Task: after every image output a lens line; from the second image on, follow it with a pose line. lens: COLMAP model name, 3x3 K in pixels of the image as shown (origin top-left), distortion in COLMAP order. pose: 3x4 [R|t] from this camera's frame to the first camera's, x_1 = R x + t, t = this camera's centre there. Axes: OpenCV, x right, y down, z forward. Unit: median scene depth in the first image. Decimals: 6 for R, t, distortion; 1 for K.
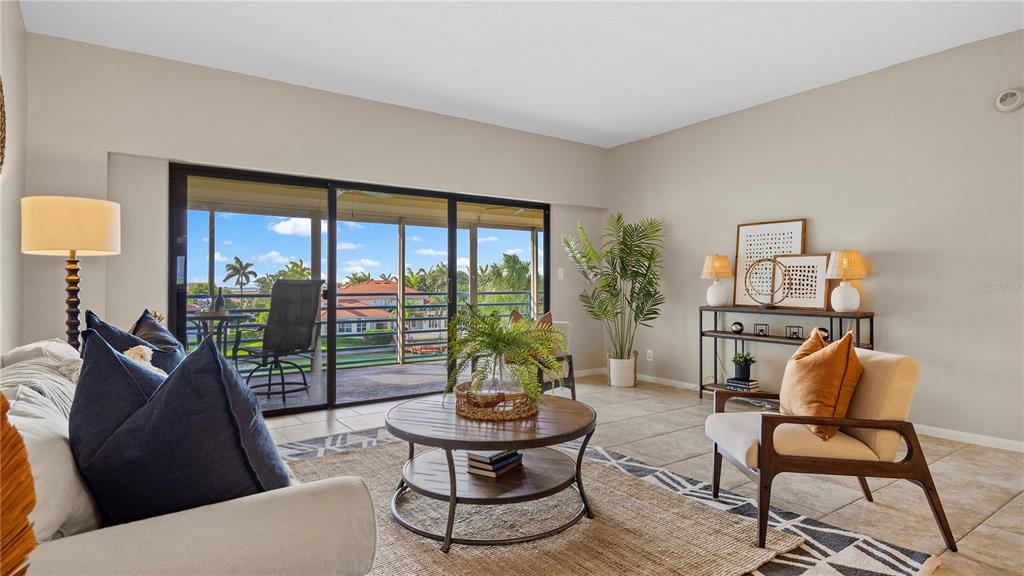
lens RADIAL K [[550.6, 0, 518.8], [0, 550.6, 267.7], [0, 0, 1]] dist [0.016508, 0.000520]
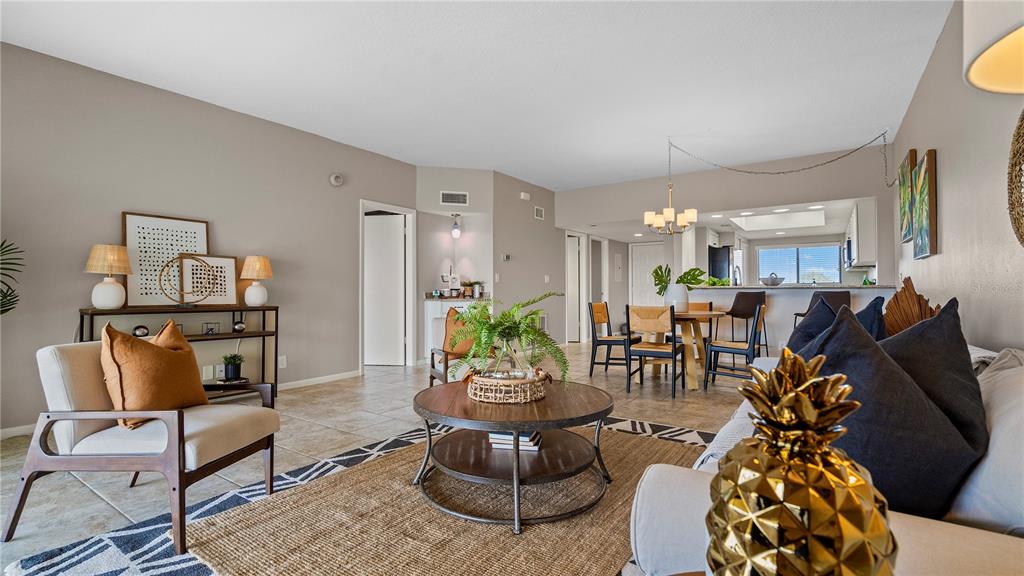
lens RADIAL K [[475.1, 0, 490.3], [0, 475.1, 282.2], [0, 0, 1]] dist [-0.004185, 0.002682]
pose [[-0.319870, 0.022416, 0.947196, -0.536870], [-0.027487, 0.999080, -0.032926, 0.044375], [-0.947063, -0.036568, -0.318959, 0.796653]]
